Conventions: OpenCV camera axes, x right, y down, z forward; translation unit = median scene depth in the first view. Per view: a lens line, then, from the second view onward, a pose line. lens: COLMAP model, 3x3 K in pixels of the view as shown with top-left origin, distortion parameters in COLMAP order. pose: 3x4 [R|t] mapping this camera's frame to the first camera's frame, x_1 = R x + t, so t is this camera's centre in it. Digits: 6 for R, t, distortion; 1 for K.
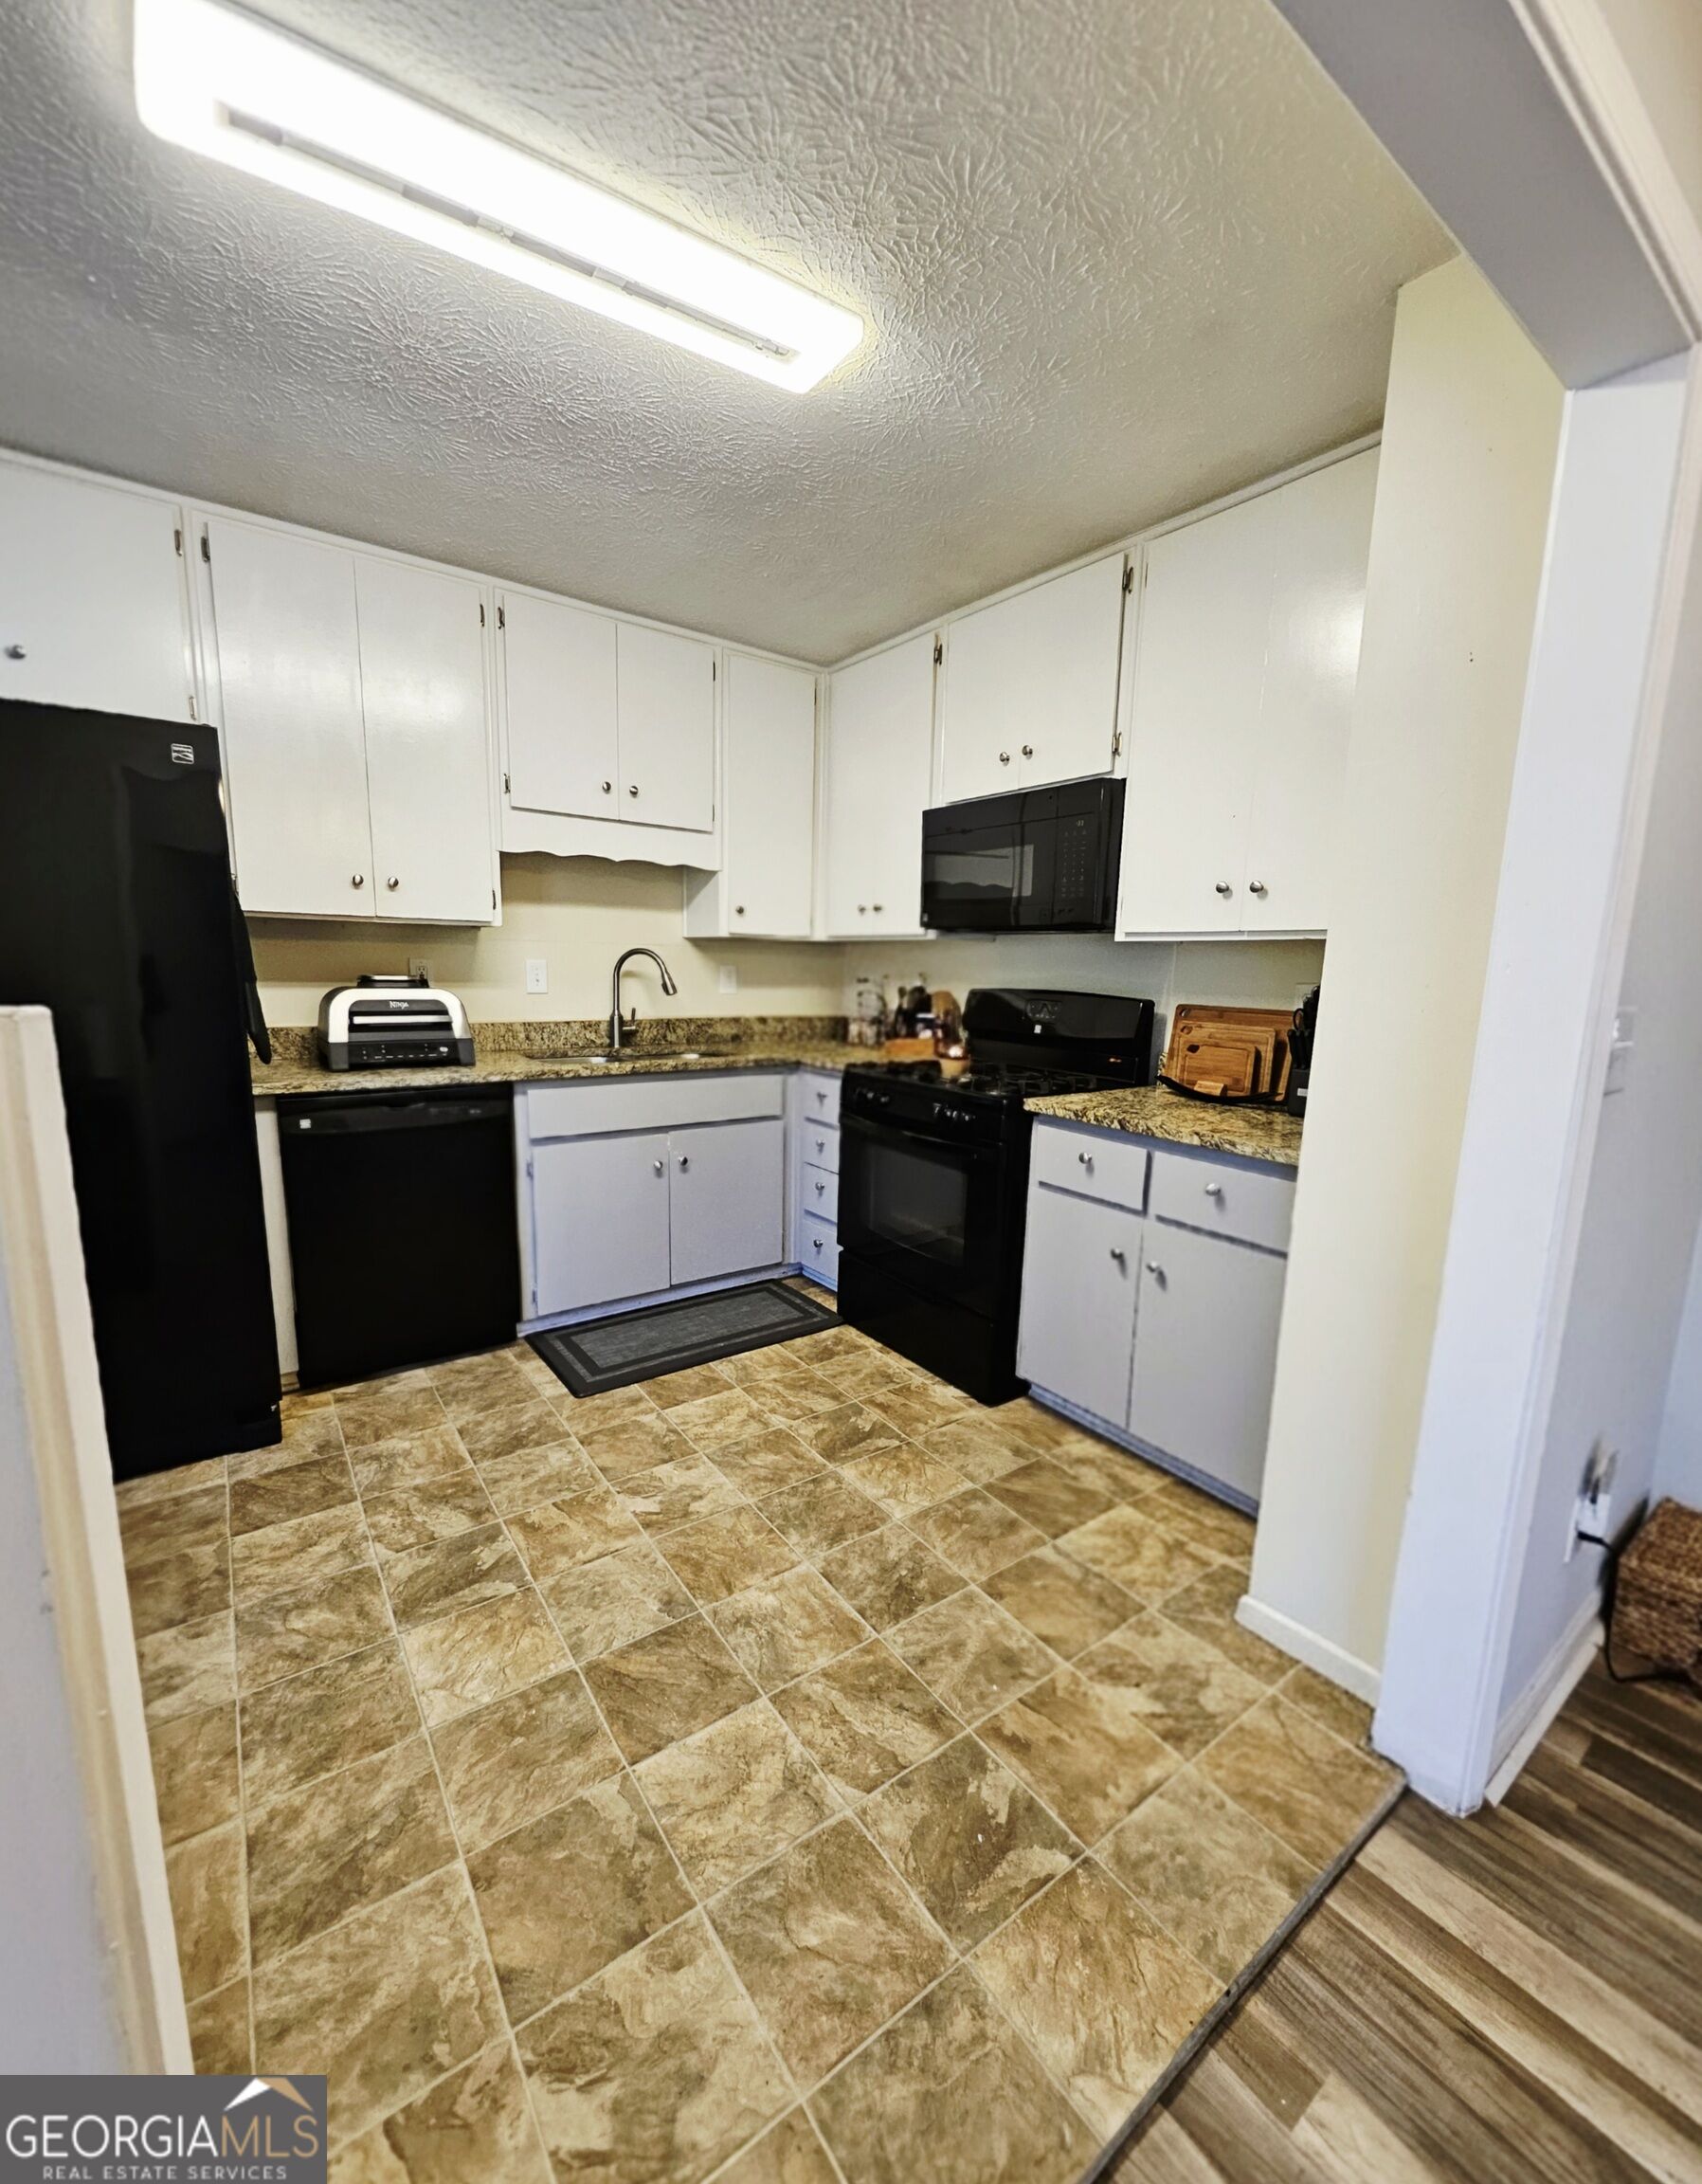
lens RADIAL K [[871.6, 0, 848.3], [0, 871.6, 1106.5], [0, 0, 1]] dist [-0.001601, 0.000058]
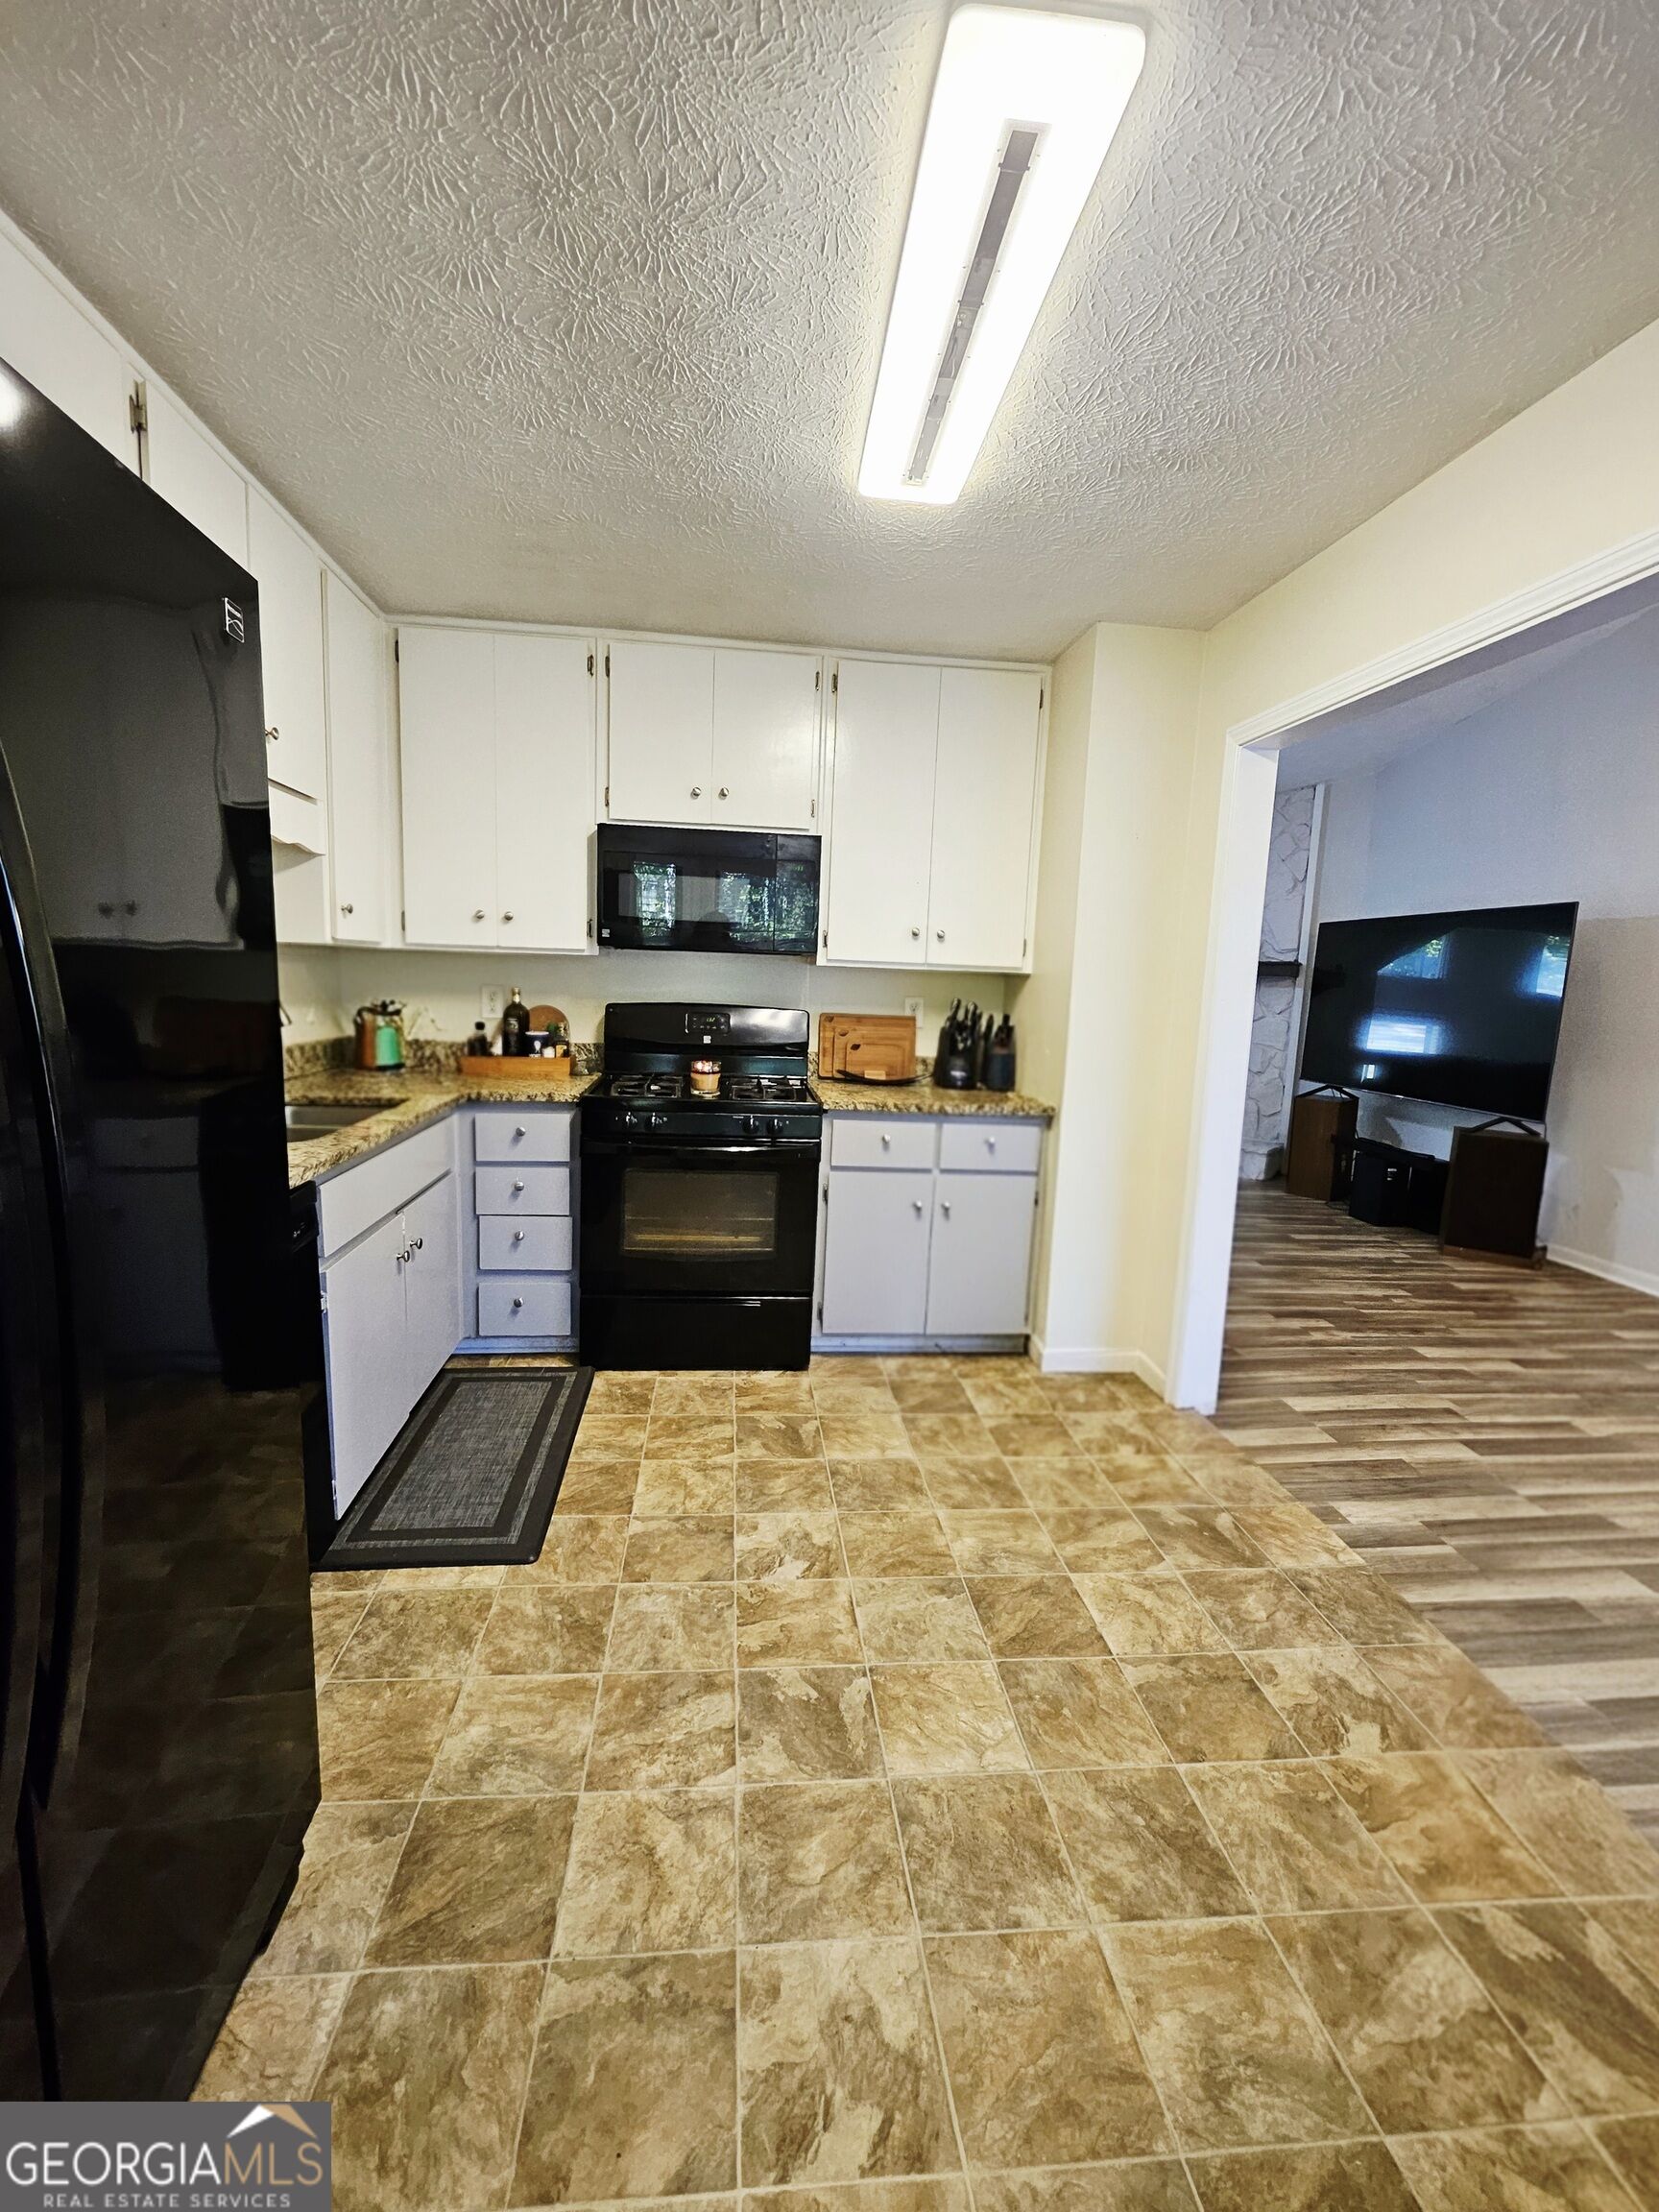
lens RADIAL K [[901.8, 0, 814.0], [0, 901.8, 1090.9], [0, 0, 1]] dist [-0.001195, -0.000396]
pose [[0.509799, -0.115508, 0.852504, -0.835429], [0.116030, 0.991123, 0.064903, -0.100895], [-0.852433, 0.065829, 0.518676, 0.362644]]
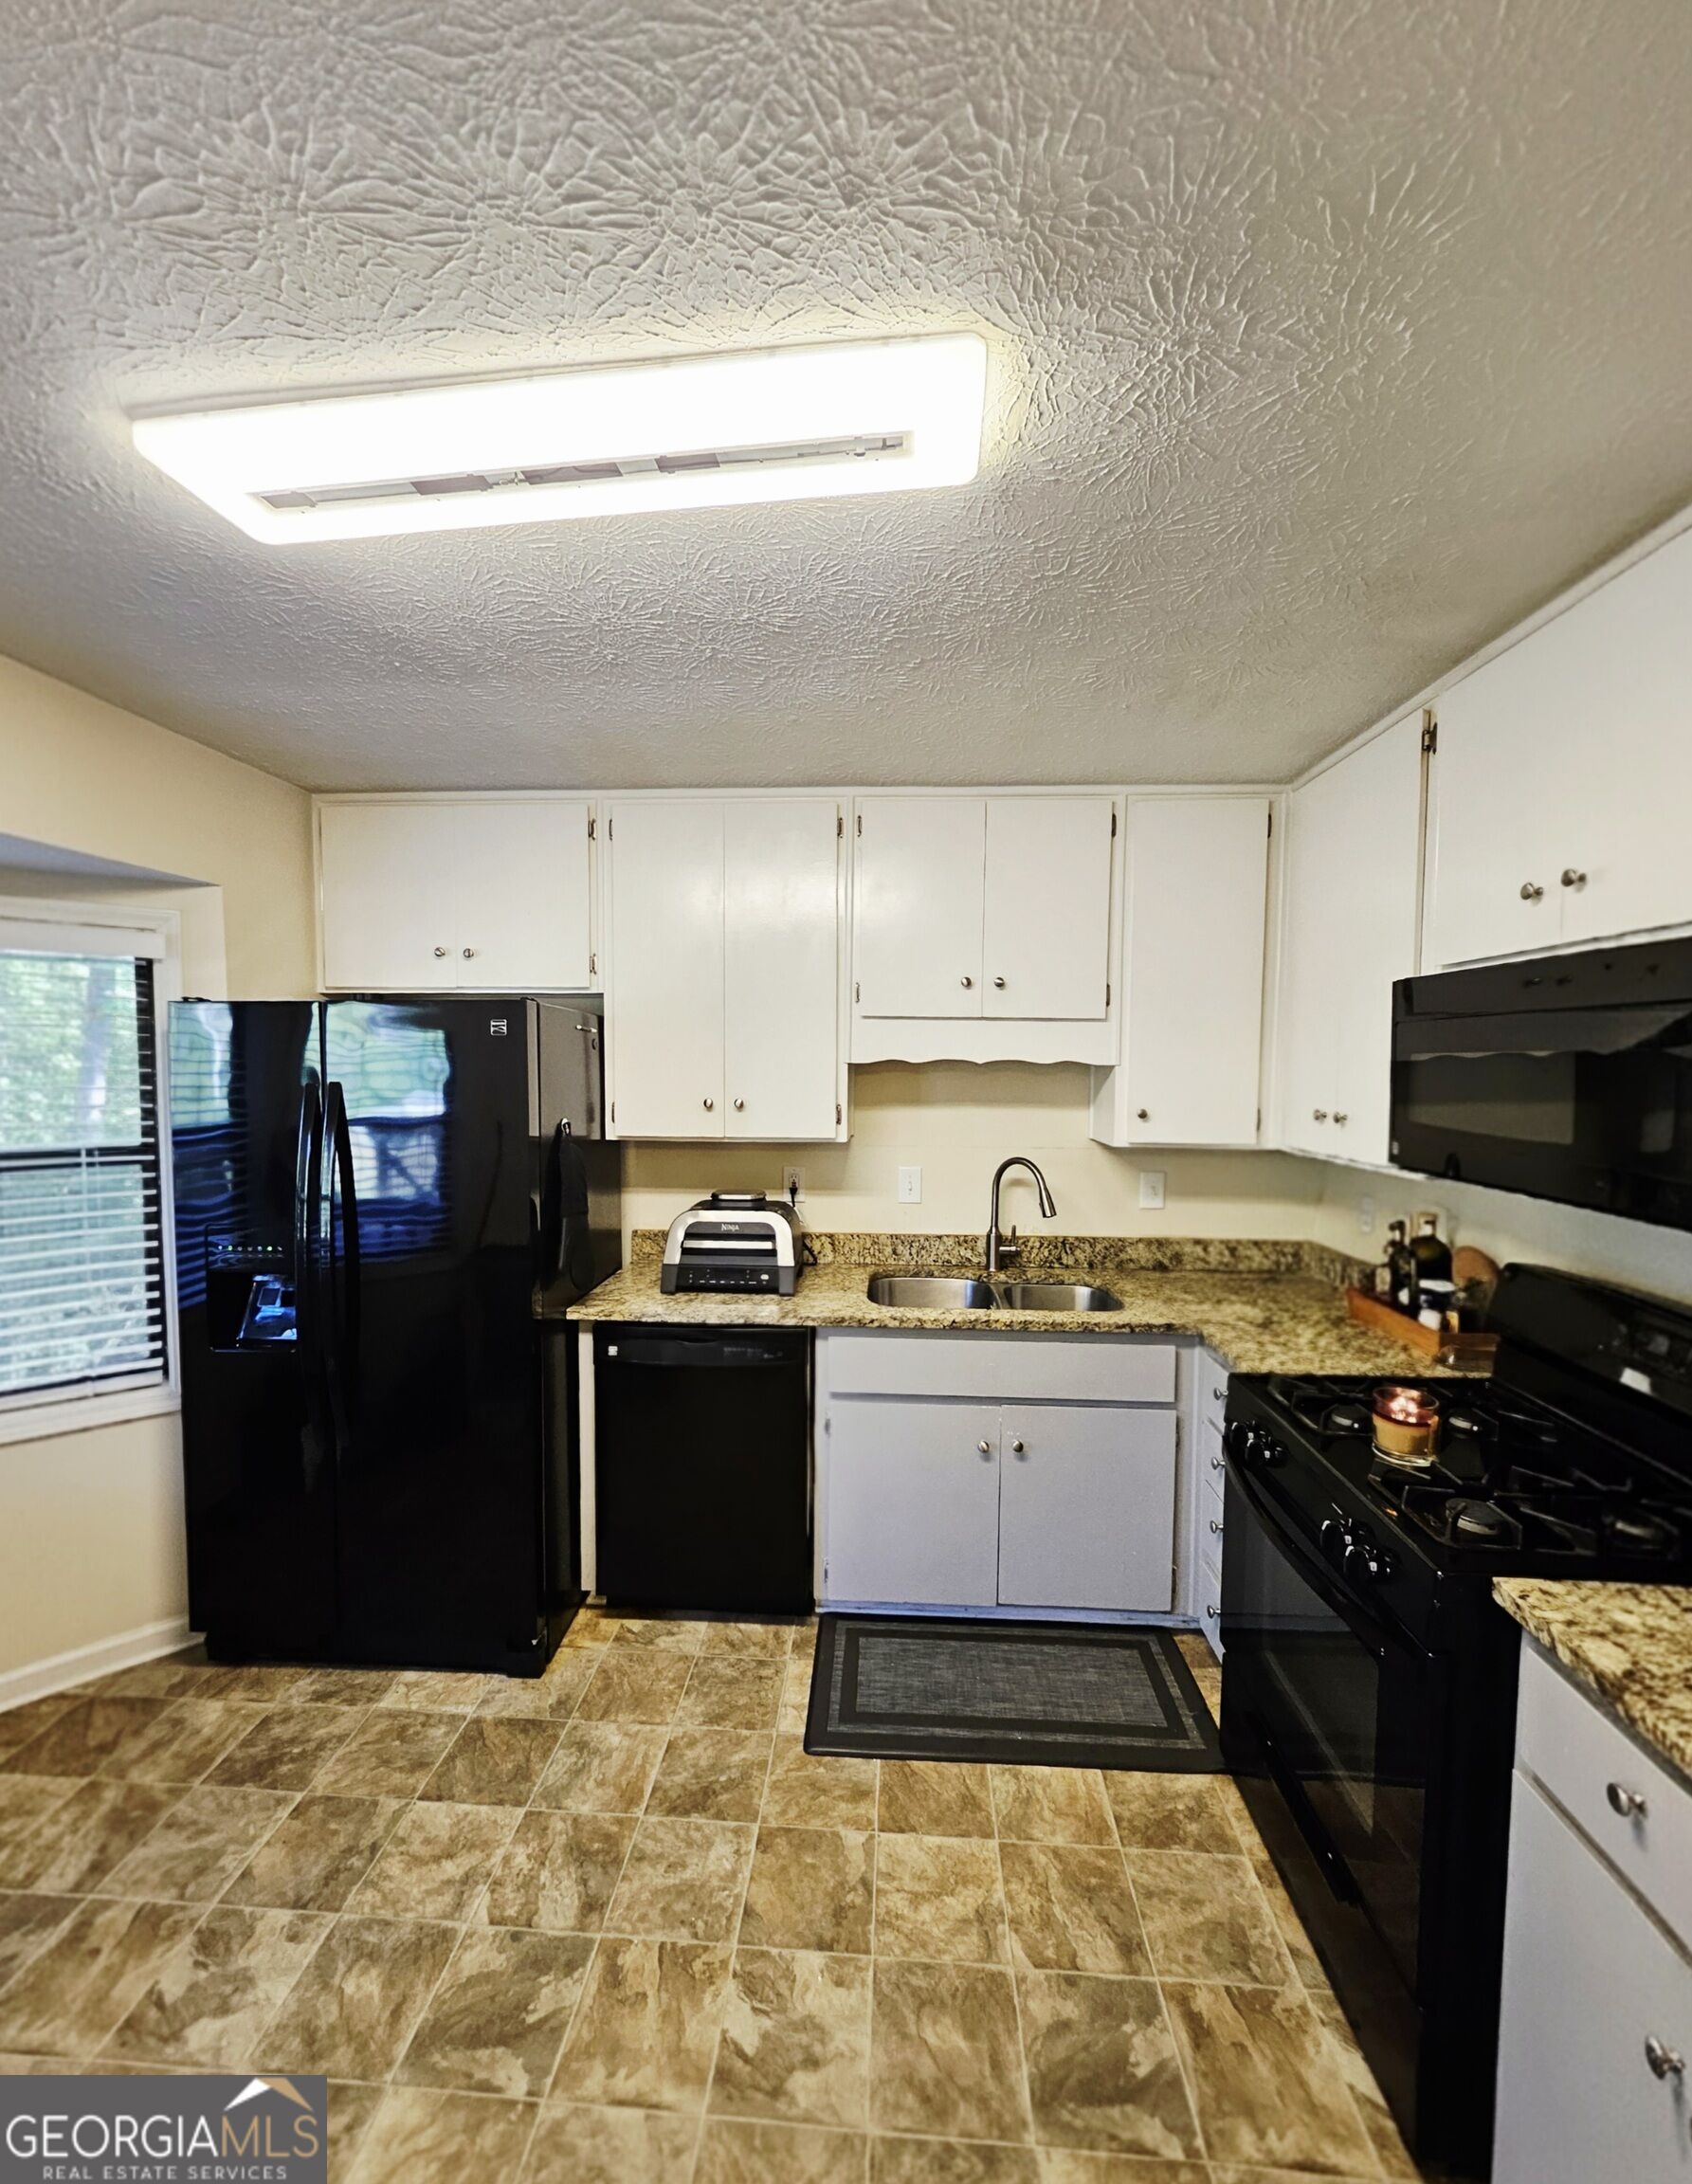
lens RADIAL K [[862.2, 0, 847.0], [0, 862.2, 1109.5], [0, 0, 1]] dist [0.000785, 0.000343]
pose [[0.770382, 0.017128, -0.637352, 0.221490], [-0.093966, 0.991773, -0.086927, -0.192110], [0.630620, 0.126857, 0.765654, 0.349762]]
